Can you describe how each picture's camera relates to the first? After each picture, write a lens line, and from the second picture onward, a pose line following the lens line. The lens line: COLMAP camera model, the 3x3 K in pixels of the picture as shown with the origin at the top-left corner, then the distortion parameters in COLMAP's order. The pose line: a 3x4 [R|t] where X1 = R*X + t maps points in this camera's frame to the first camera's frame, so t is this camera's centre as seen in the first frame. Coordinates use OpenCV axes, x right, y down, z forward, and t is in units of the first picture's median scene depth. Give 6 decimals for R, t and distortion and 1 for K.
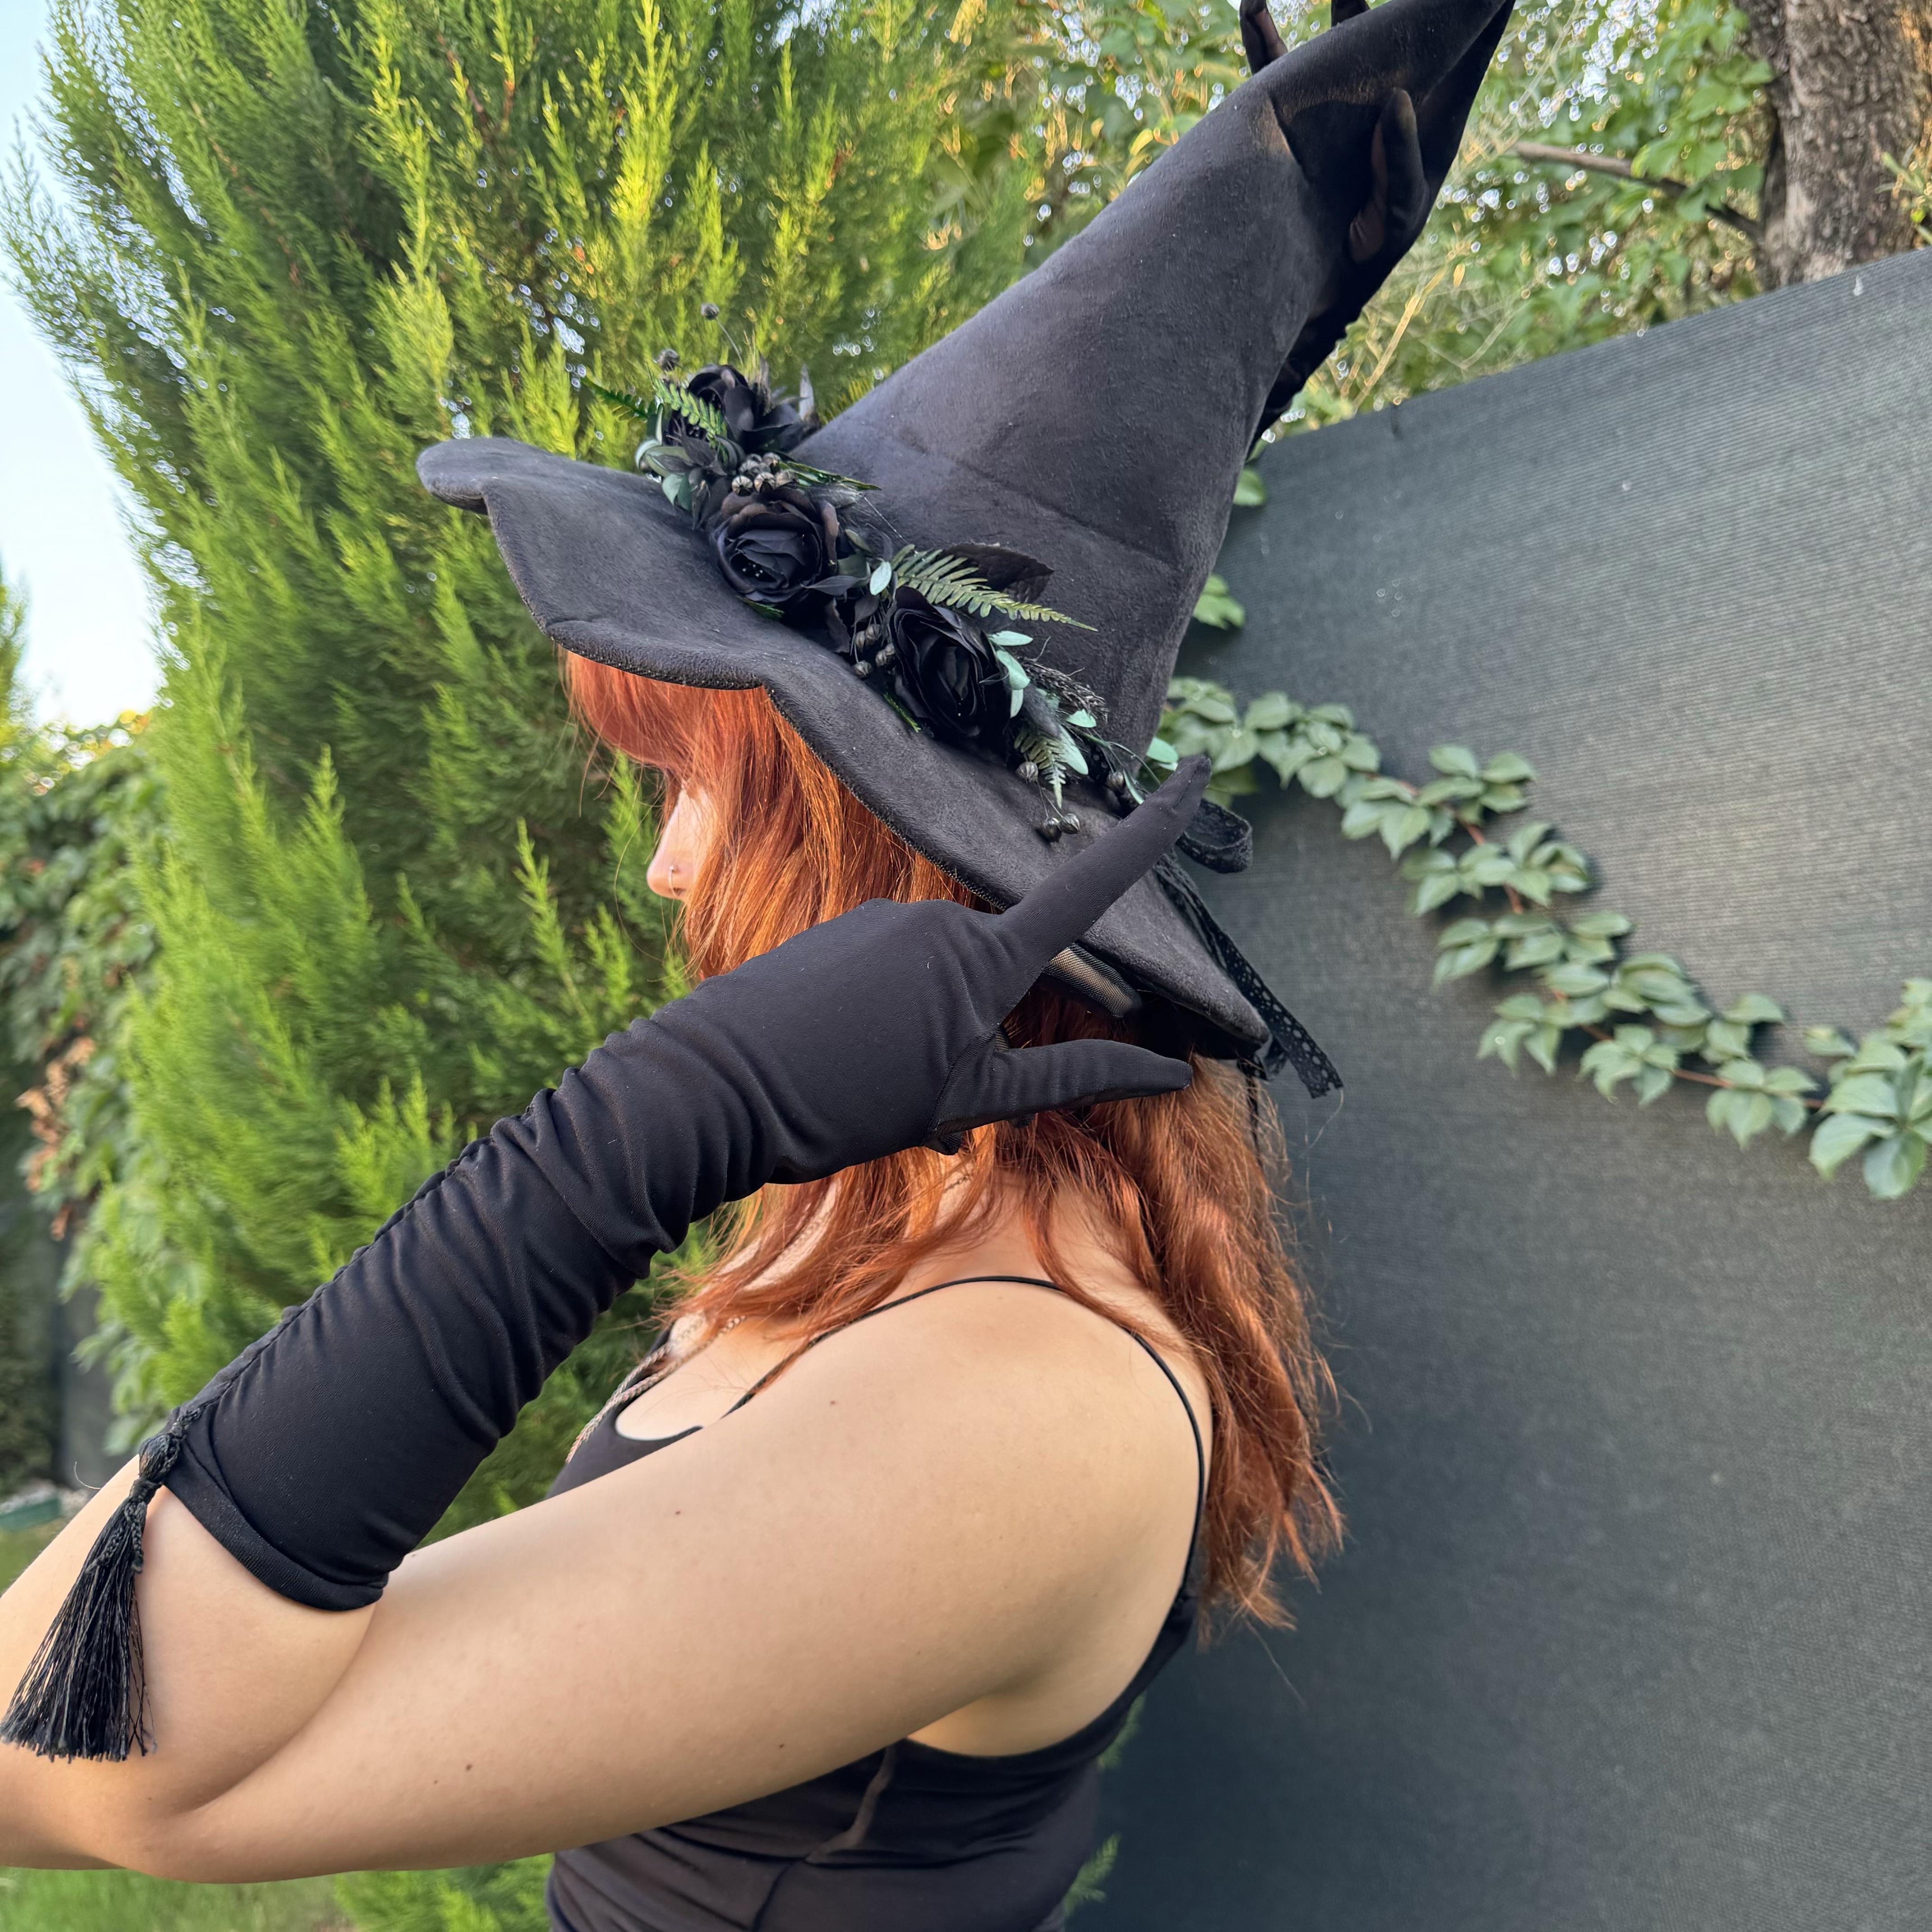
lens RADIAL K [[1912.7, 0, 957.0], [0, 1912.7, 900.3], [0, 0, 1]] dist [0.101550, -0.131369]
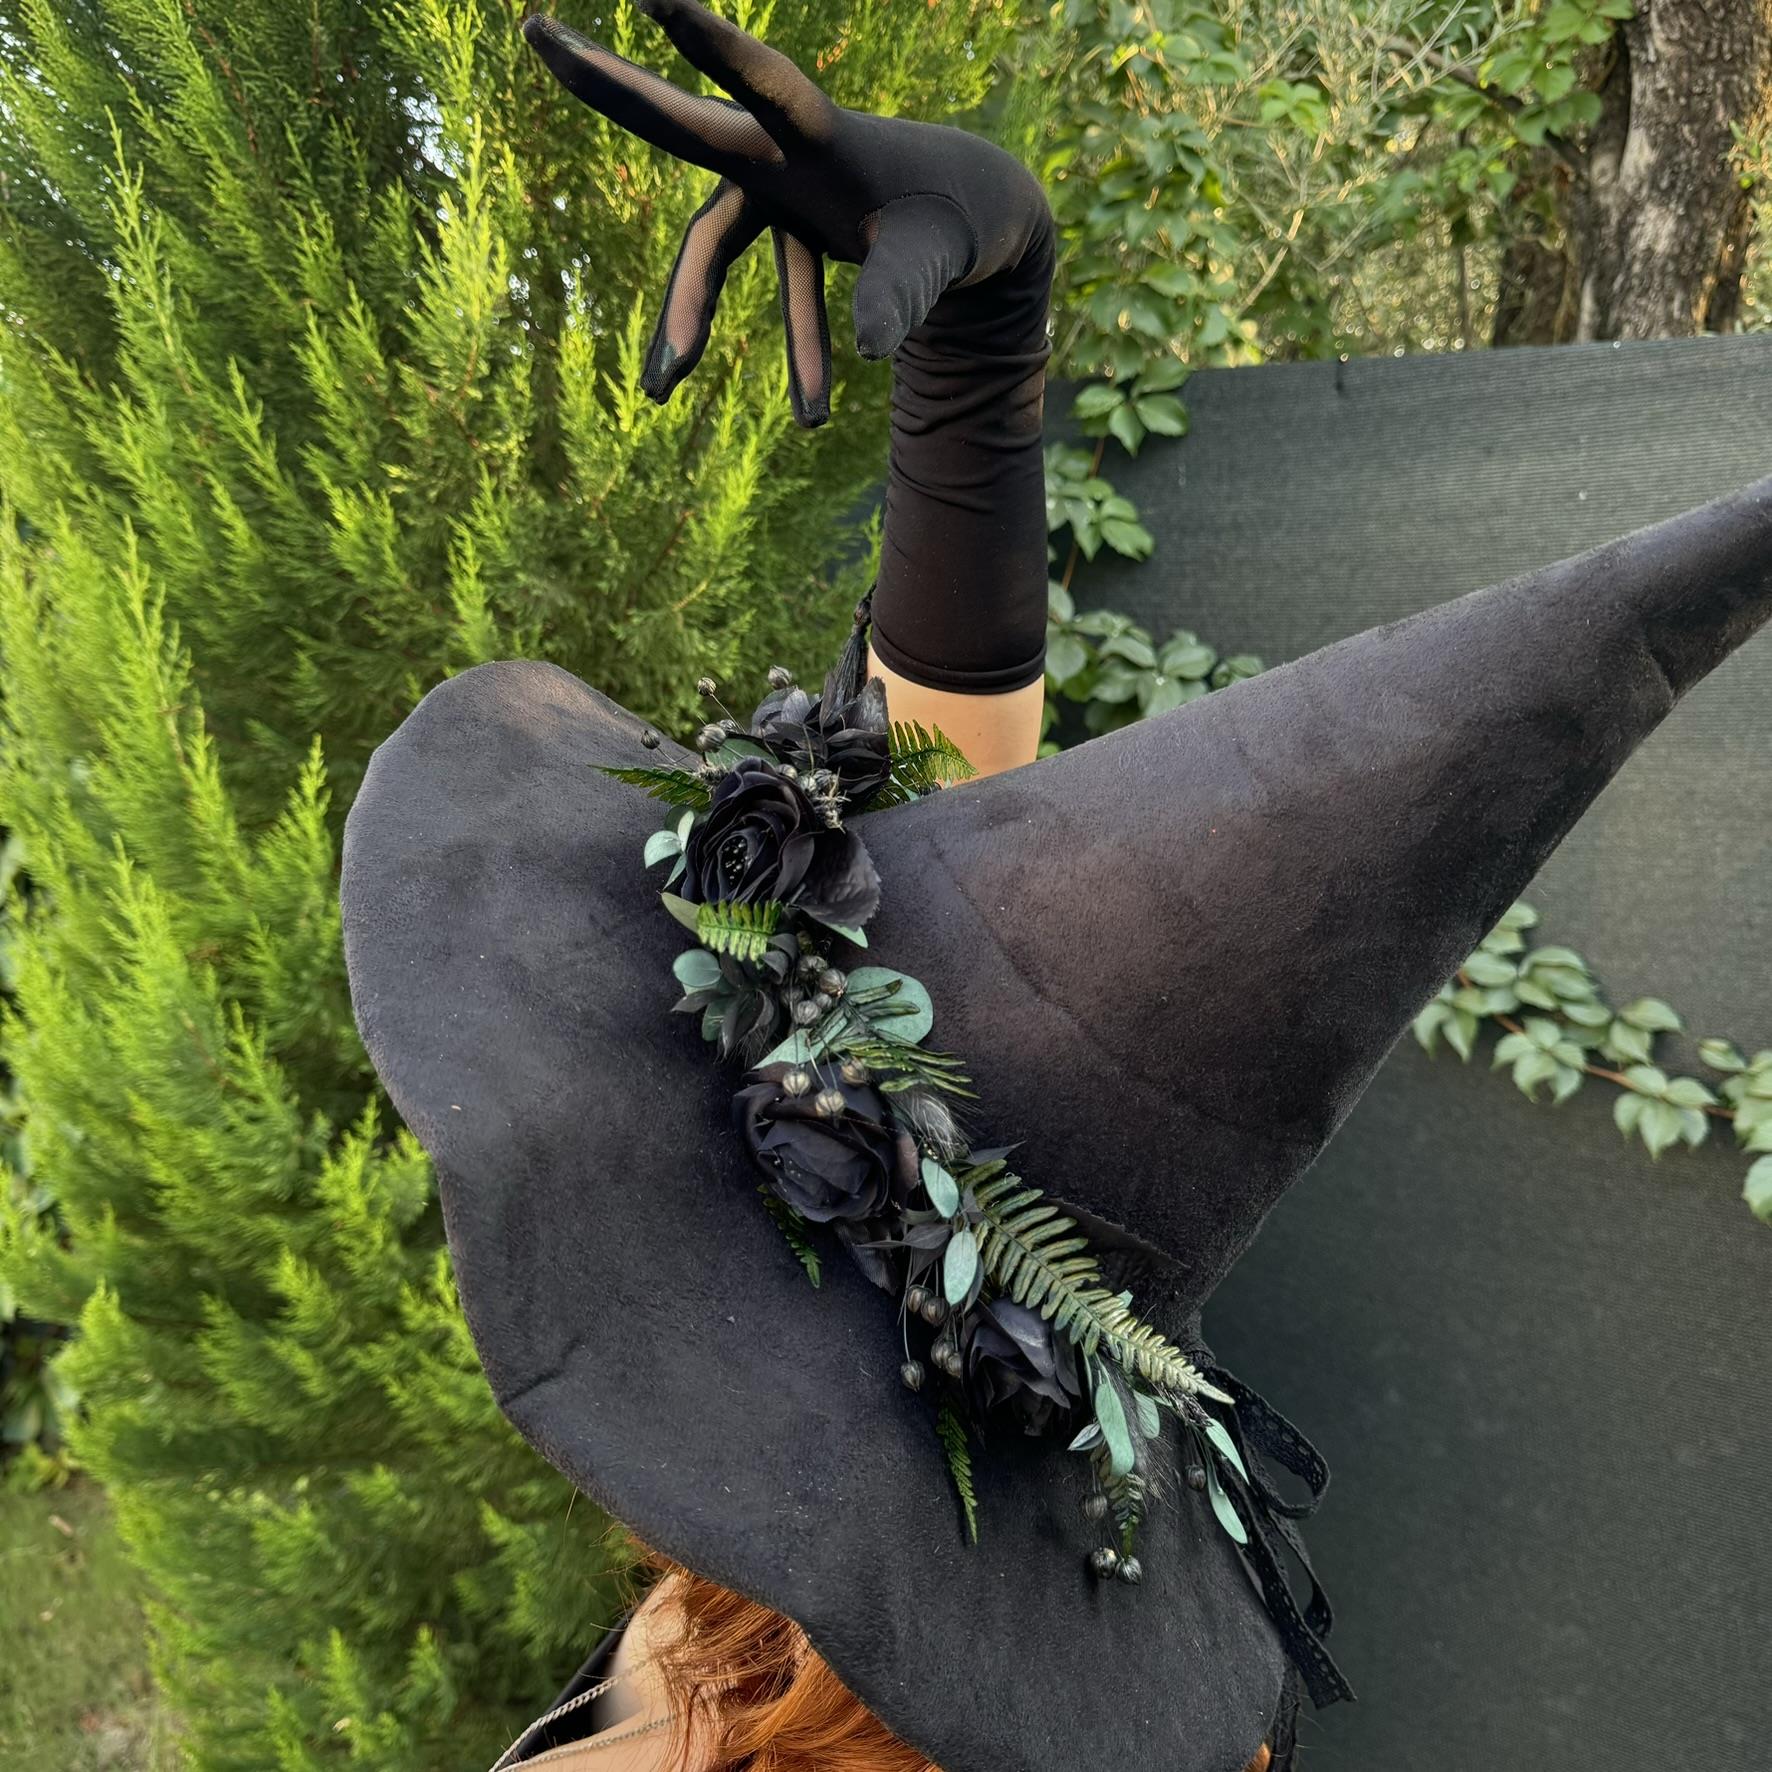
lens RADIAL K [[1754.3, 0, 877.8], [0, 1754.3, 825.8], [0, 0, 1]] dist [0.101550, -0.131369]
pose [[0.971778, 0.035815, 0.233164, -0.255262], [-0.074870, 0.984131, 0.160872, -0.180646], [-0.223702, -0.173789, 0.959038, 0.159321]]
